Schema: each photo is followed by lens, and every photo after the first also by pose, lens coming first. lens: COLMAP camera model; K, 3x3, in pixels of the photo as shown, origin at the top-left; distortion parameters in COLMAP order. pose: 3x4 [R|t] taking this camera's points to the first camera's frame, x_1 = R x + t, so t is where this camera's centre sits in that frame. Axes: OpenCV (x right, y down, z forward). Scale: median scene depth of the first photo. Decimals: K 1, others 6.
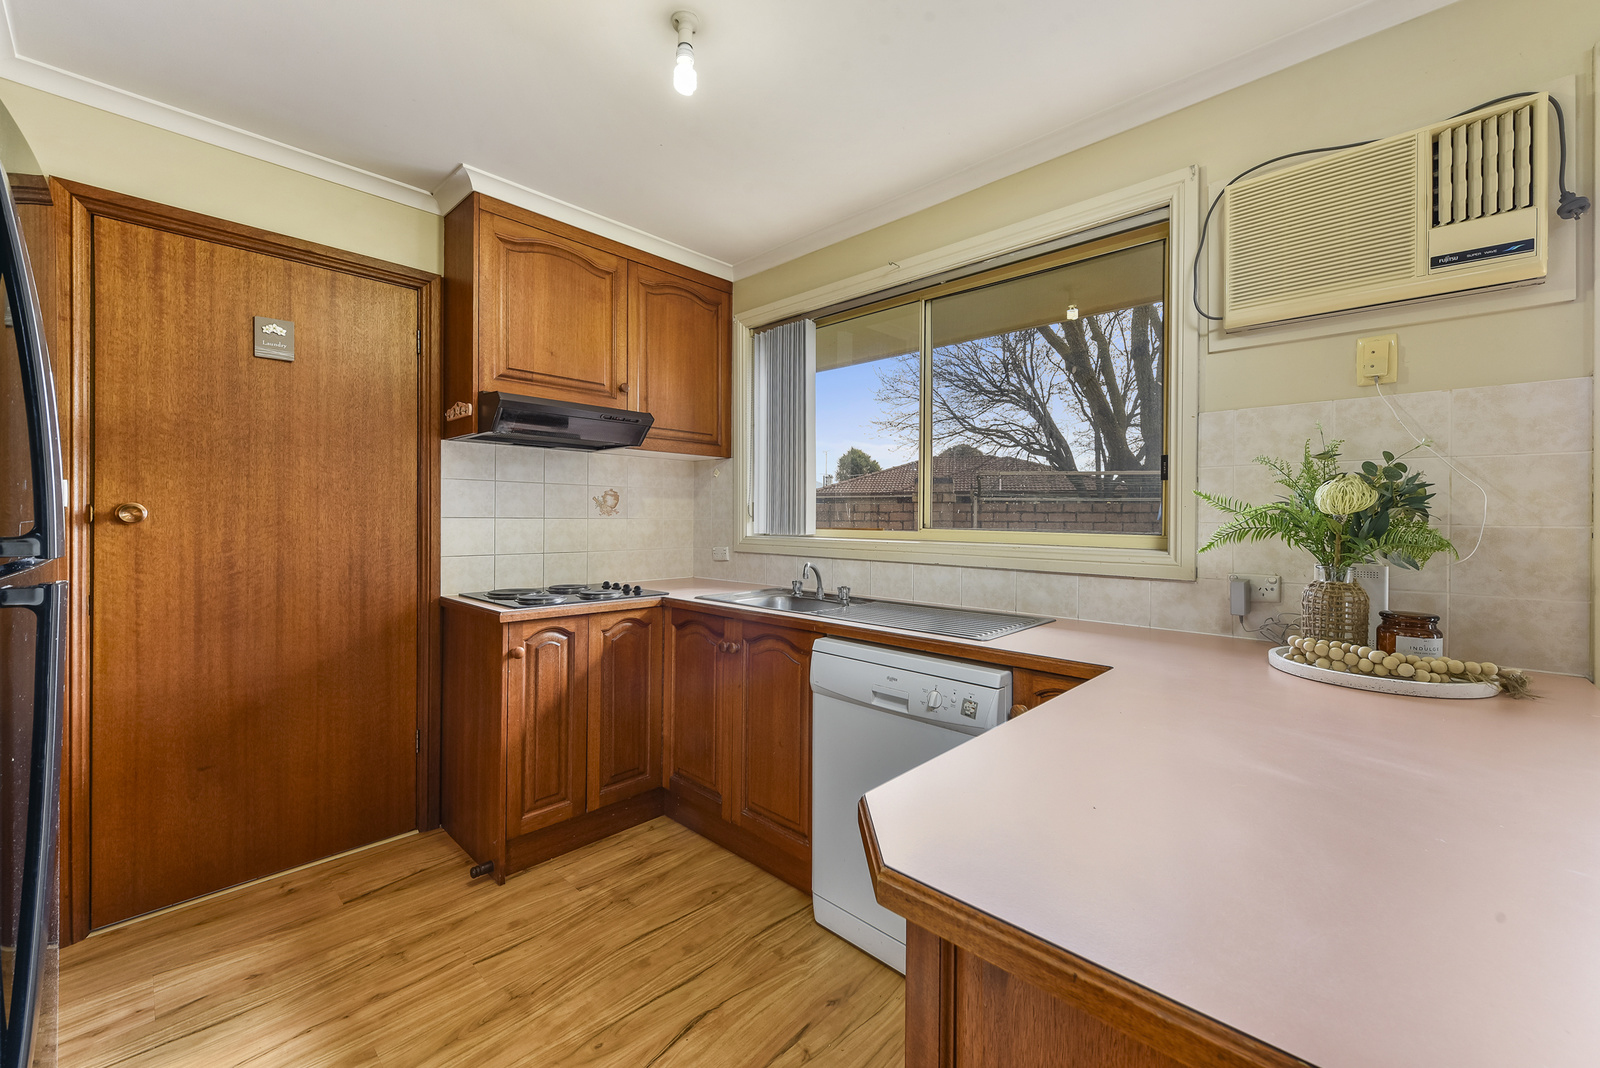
lens RADIAL K [[629.8, 0, 807.3], [0, 629.8, 518.0], [0, 0, 1]] dist [0.000047, -0.000044]
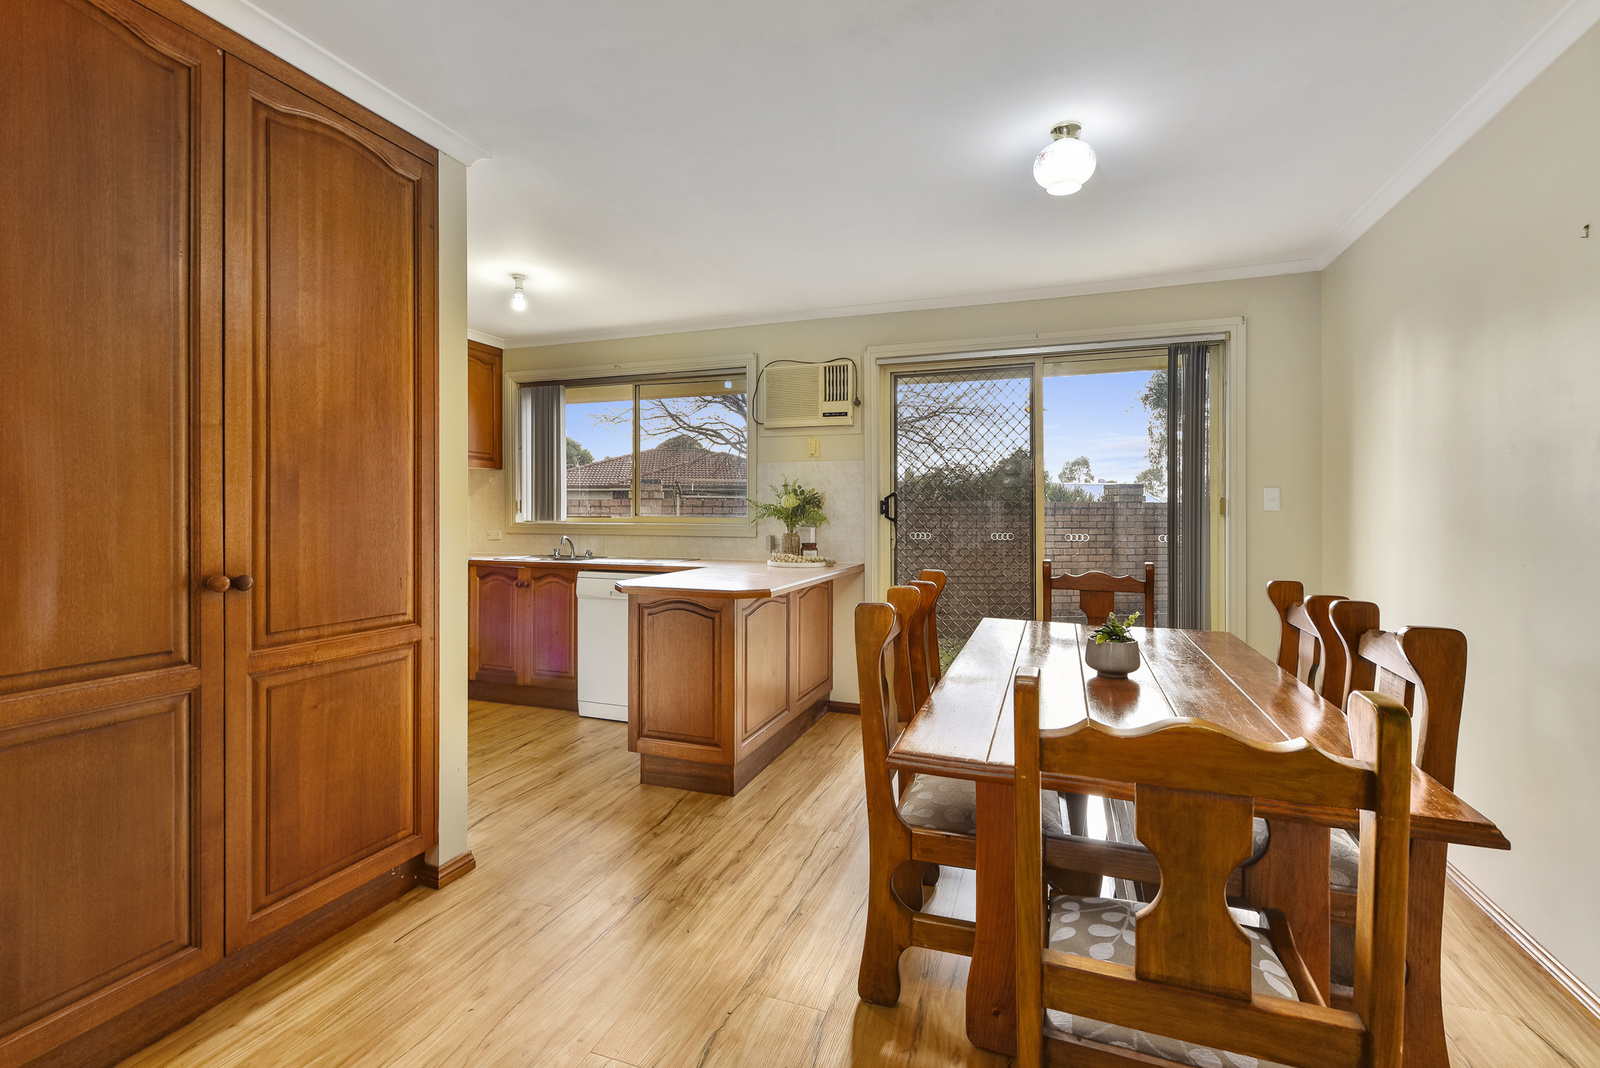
lens RADIAL K [[688.6, 0, 803.2], [0, 688.6, 526.5], [0, 0, 1]] dist [-0.000702, -0.000134]
pose [[0.915769, -0.009737, 0.401587, -0.174459], [0.001535, 0.999784, 0.020741, 0.008499], [-0.401702, -0.018377, 0.915586, -1.043026]]
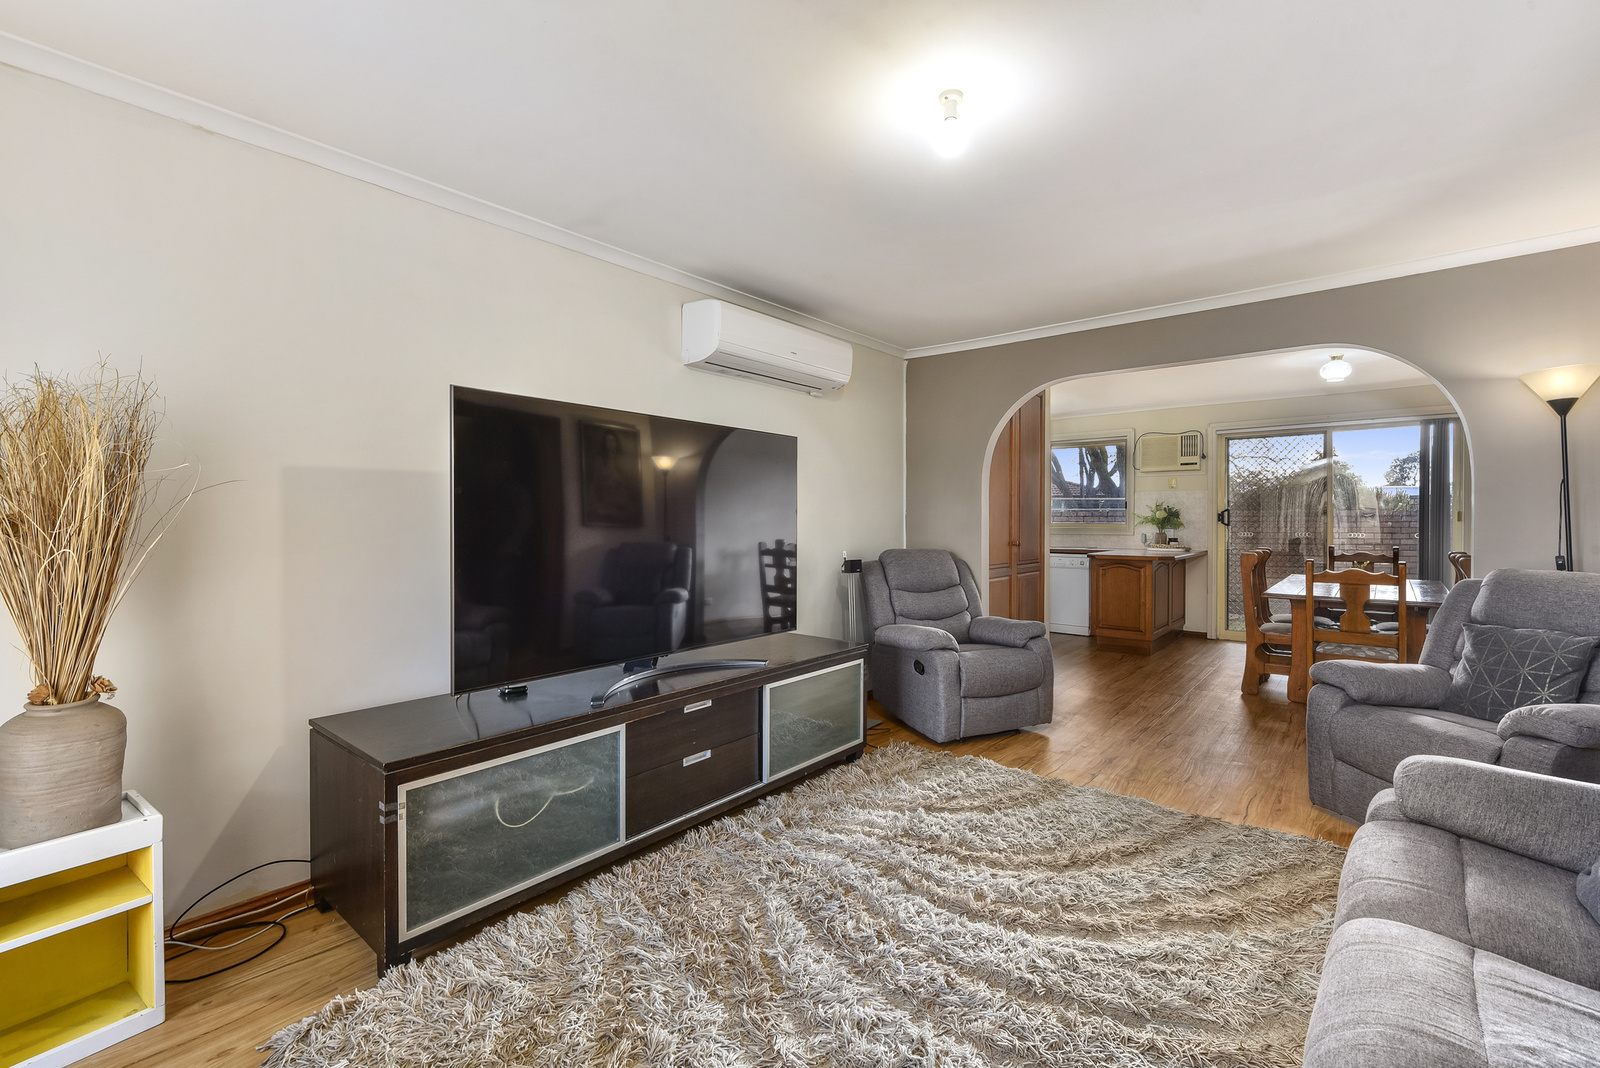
lens RADIAL K [[688.6, 0, 803.2], [0, 688.6, 526.5], [0, 0, 1]] dist [-0.000702, -0.000134]
pose [[0.997857, -0.005411, 0.065214, -1.332218], [0.004839, 0.999948, 0.008925, -0.000306], [-0.065258, -0.008590, 0.997831, -2.438664]]
